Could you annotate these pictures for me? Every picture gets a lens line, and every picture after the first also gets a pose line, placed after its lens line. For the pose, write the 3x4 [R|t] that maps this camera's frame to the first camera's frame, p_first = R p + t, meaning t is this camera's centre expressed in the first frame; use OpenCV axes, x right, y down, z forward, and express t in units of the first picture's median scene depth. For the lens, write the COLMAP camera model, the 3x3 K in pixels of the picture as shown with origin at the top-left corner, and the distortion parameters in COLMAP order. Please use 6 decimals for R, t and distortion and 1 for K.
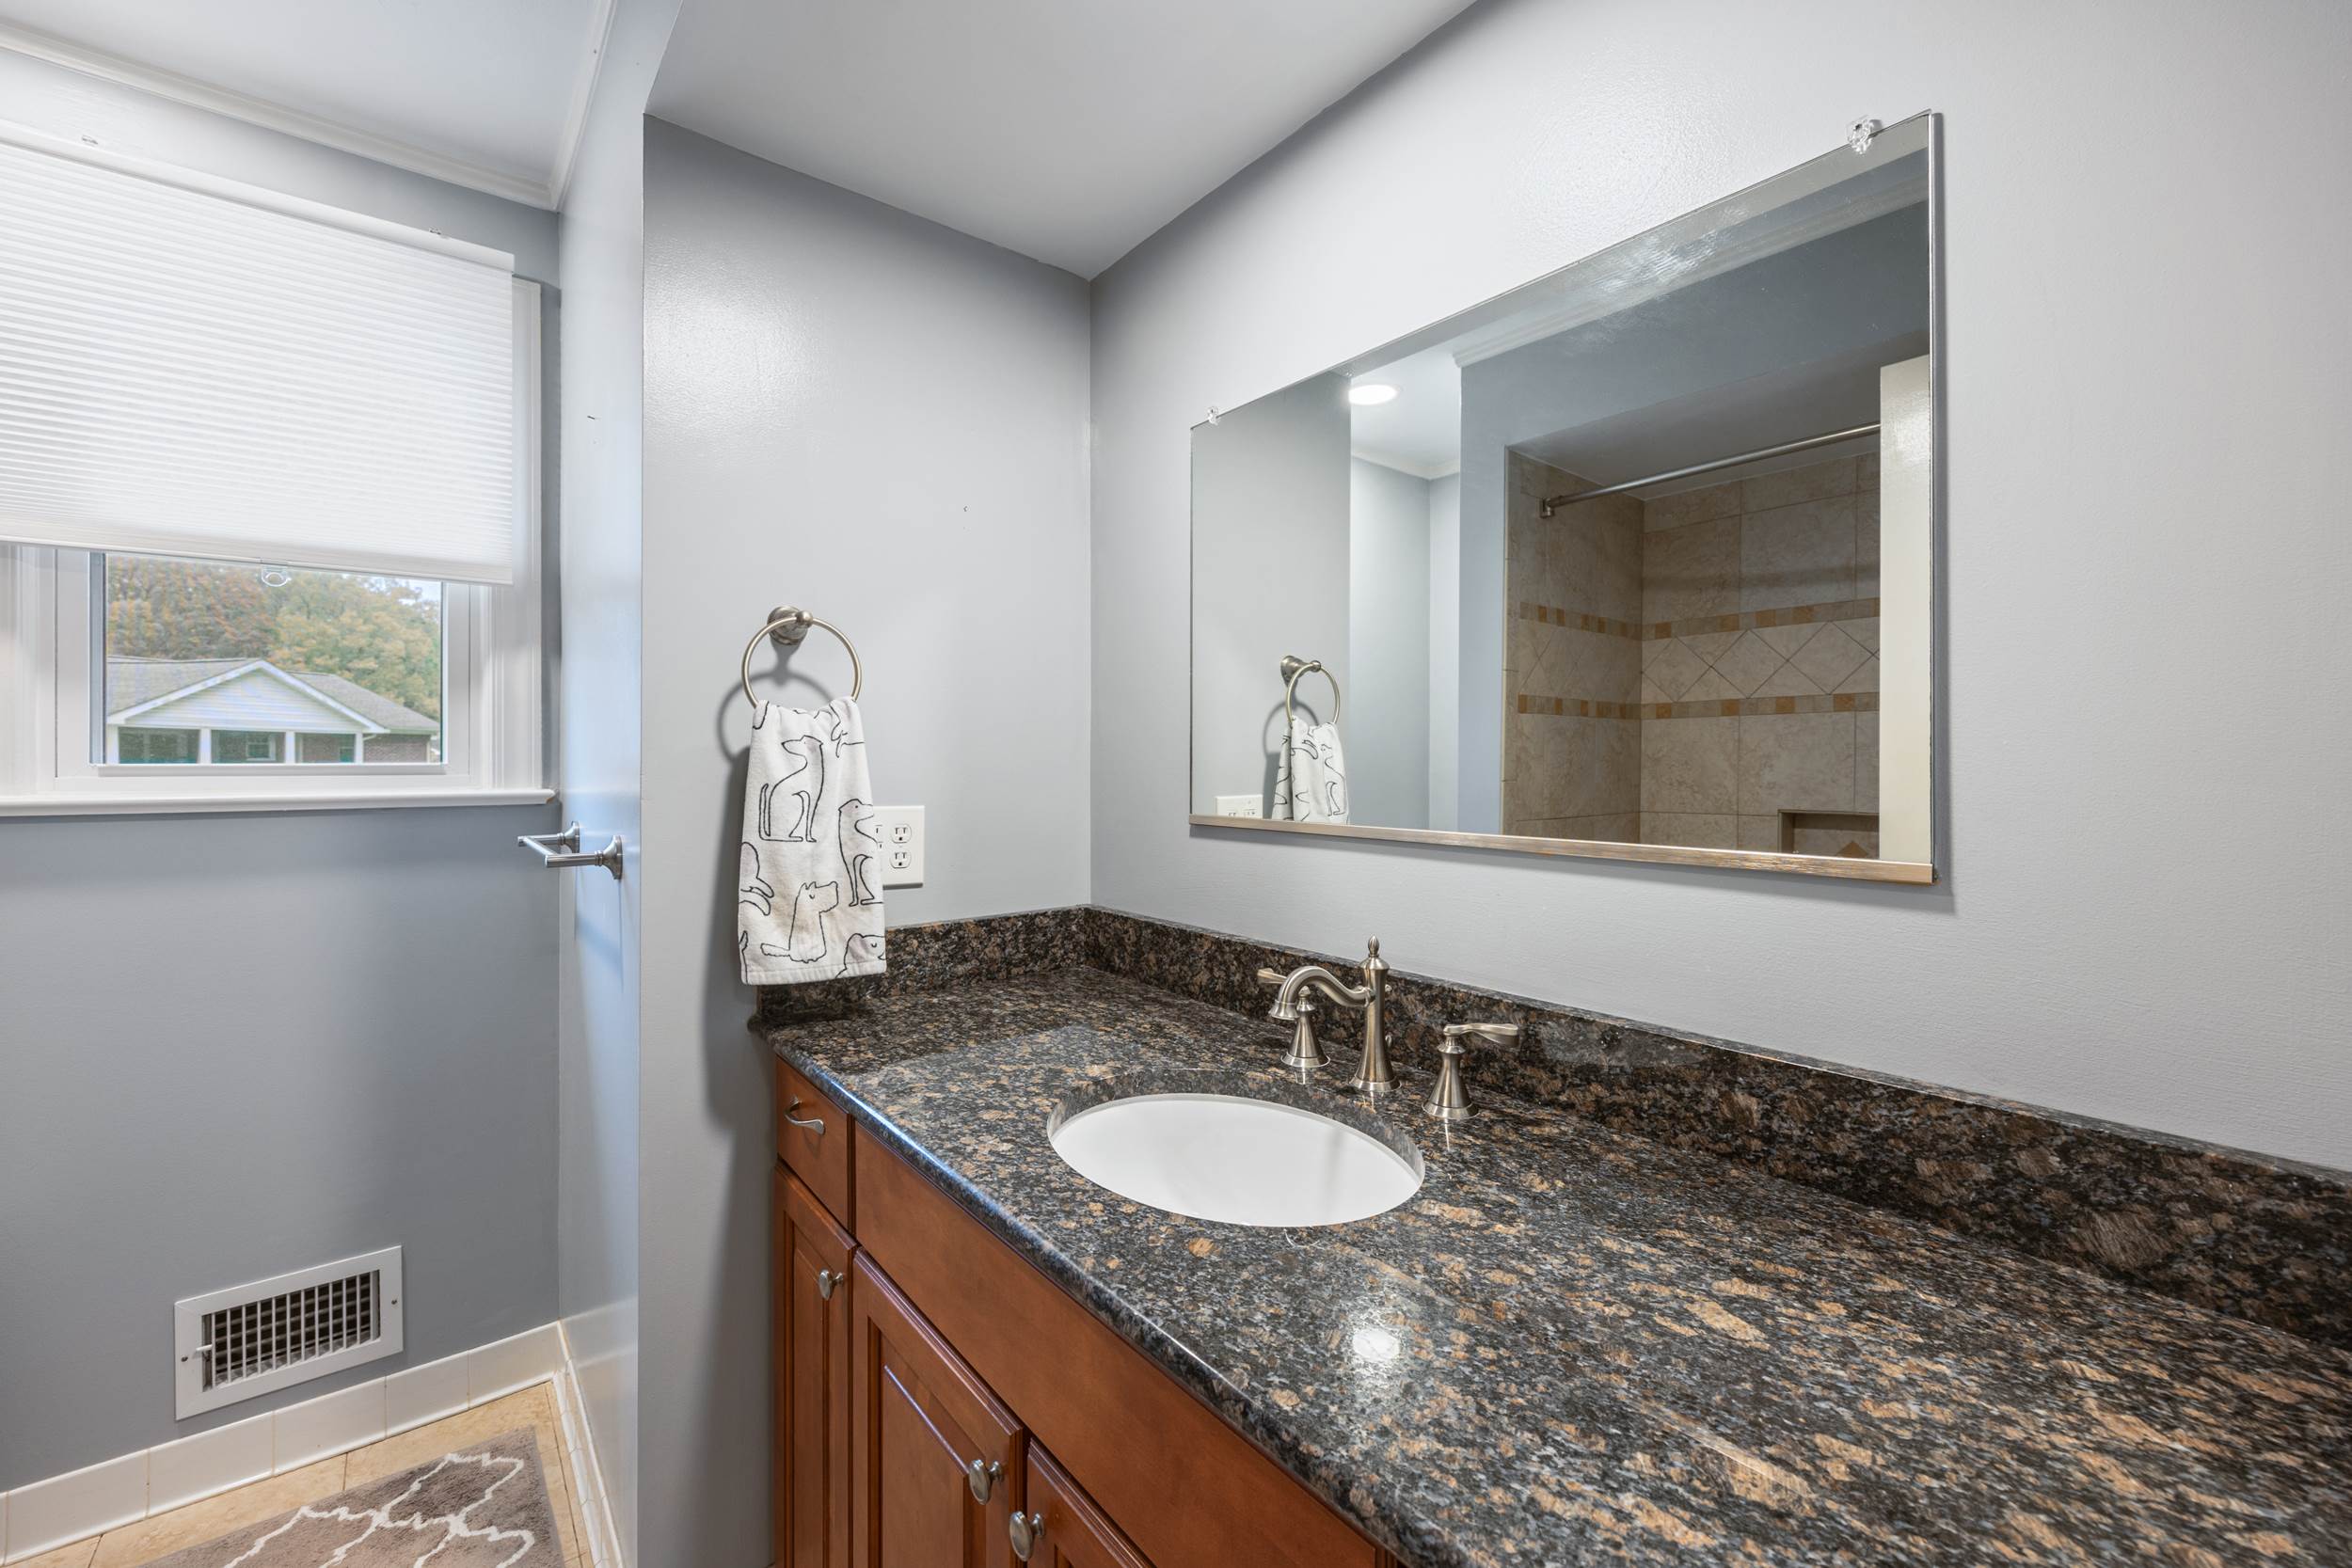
lens RADIAL K [[946.7, 0, 1170.4], [0, 946.7, 787.1], [0, 0, 1]] dist [-0.000795, -0.000293]
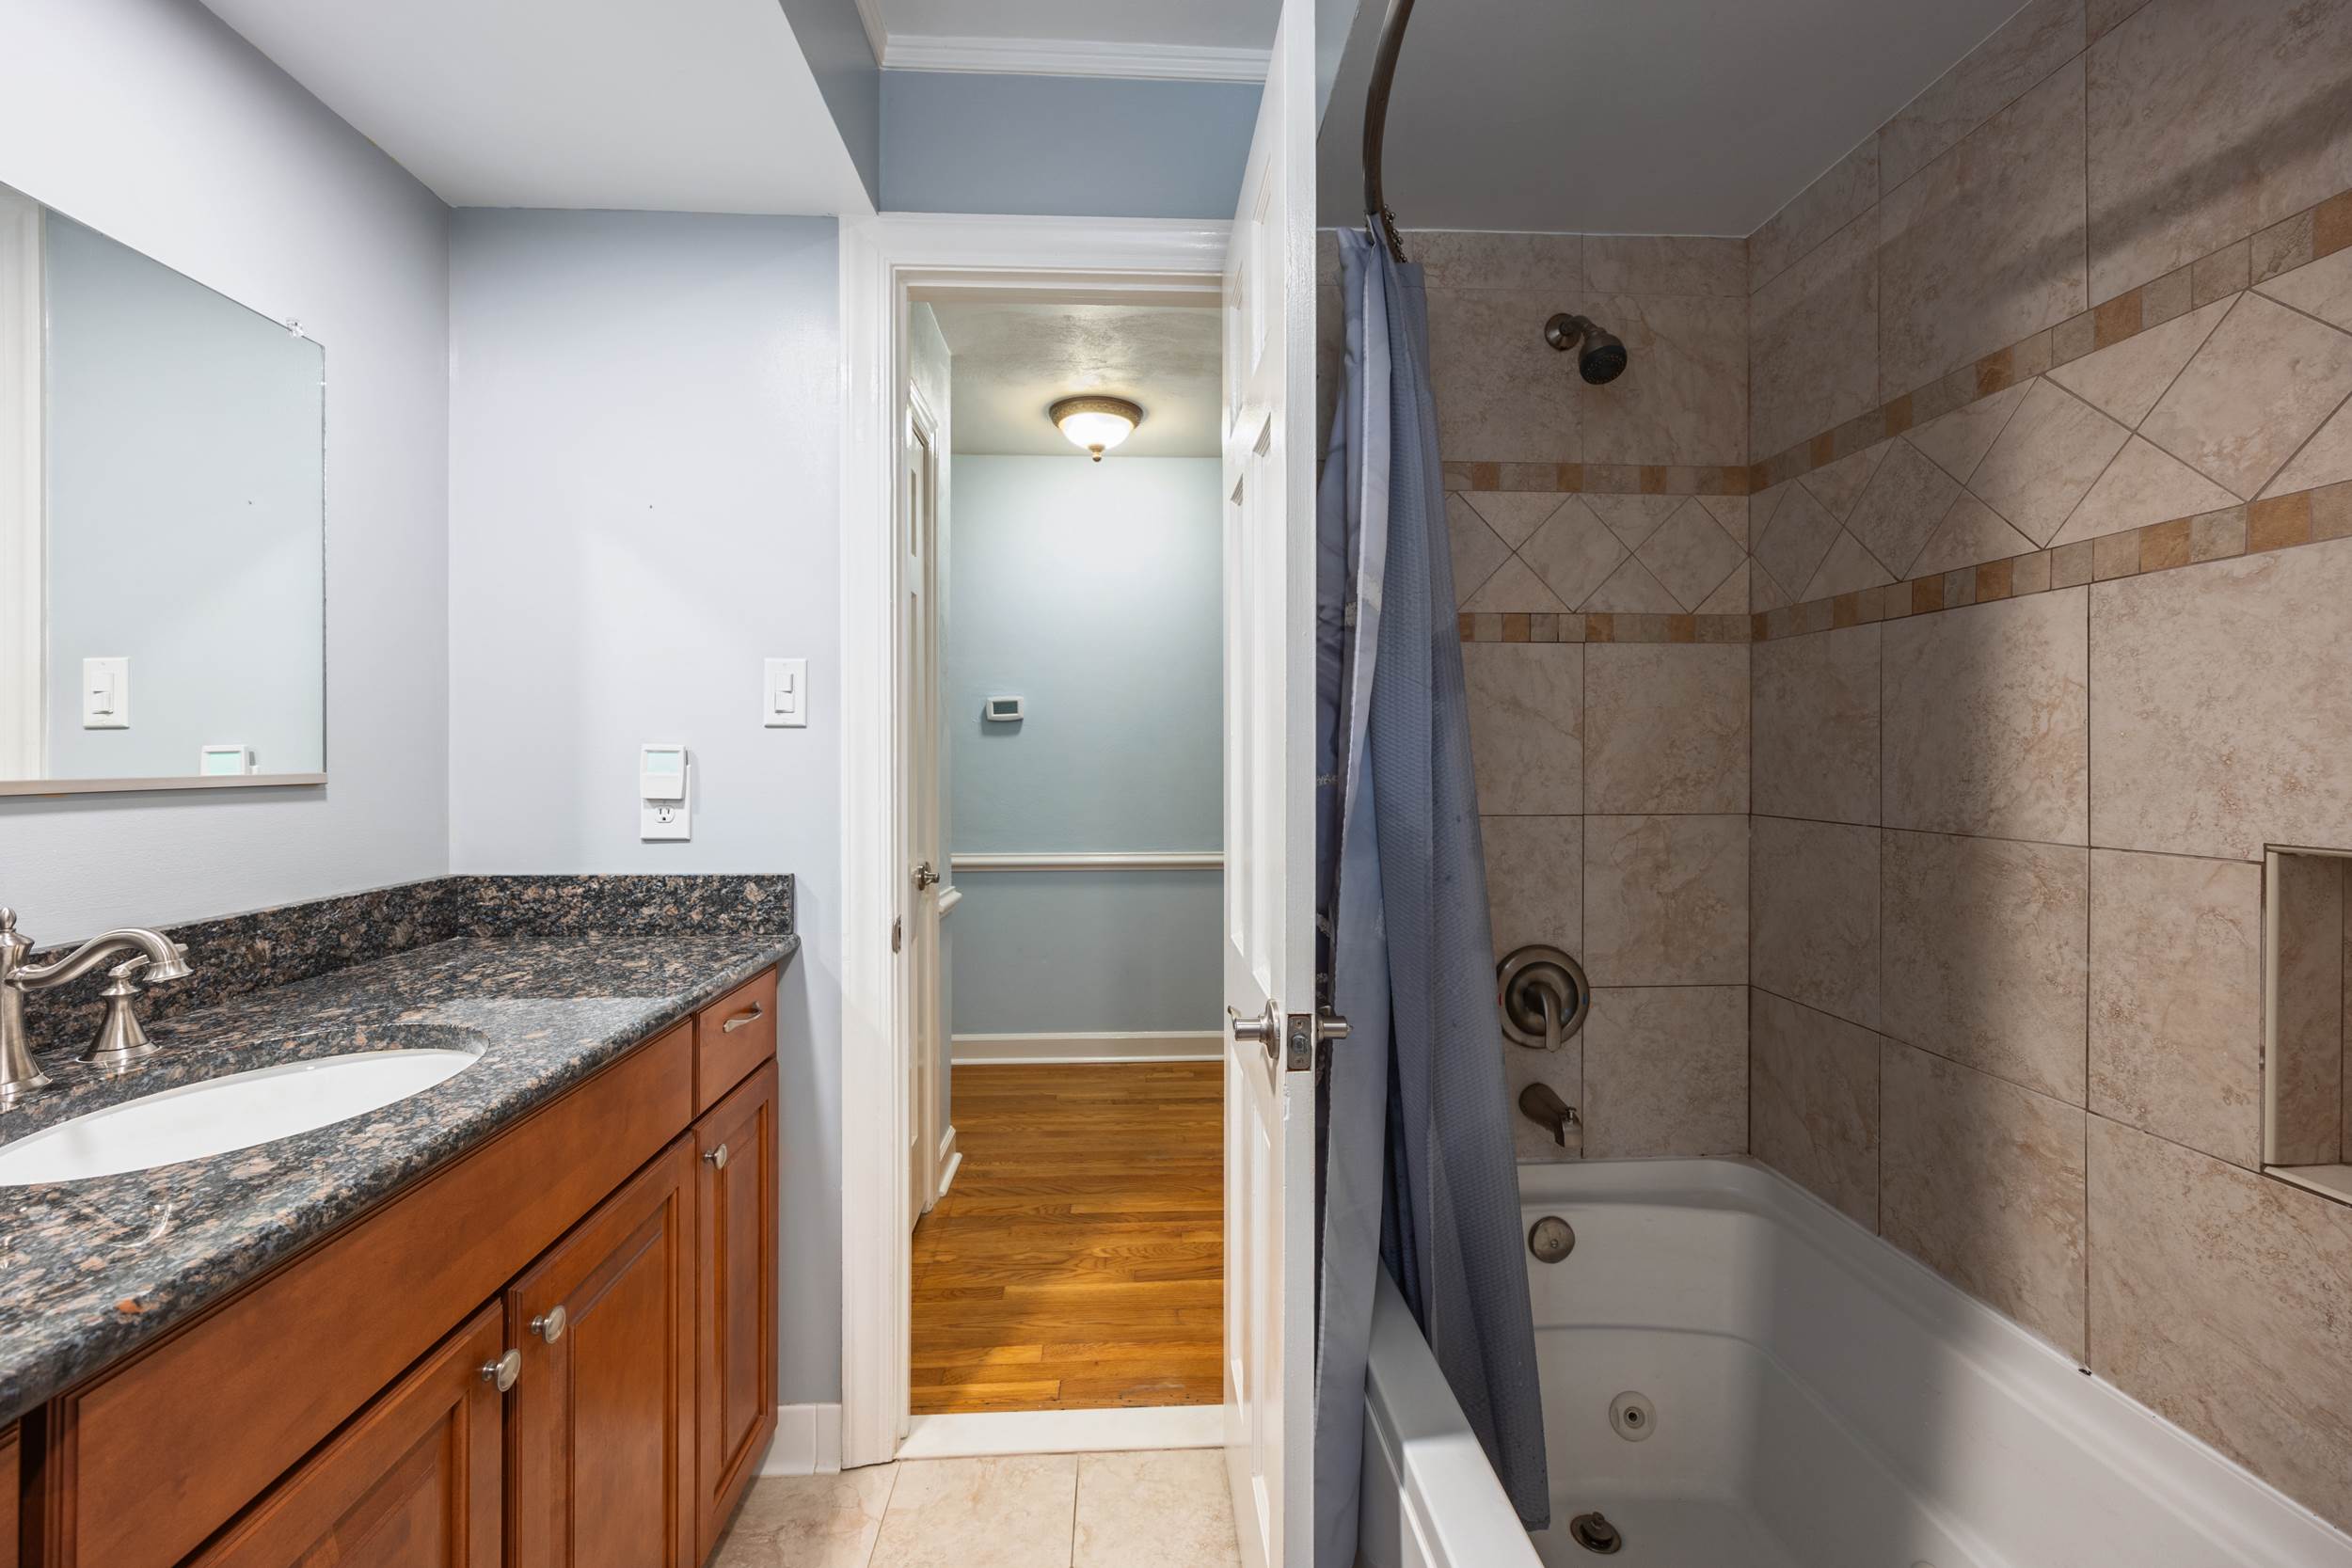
lens RADIAL K [[946.7, 0, 1170.4], [0, 946.7, 787.1], [0, 0, 1]] dist [-0.000795, -0.000293]
pose [[-0.818620, -0.015645, 0.574122, -1.370927], [0.016363, 0.998588, 0.050543, 0.040693], [-0.574102, 0.050770, -0.817208, 1.386628]]
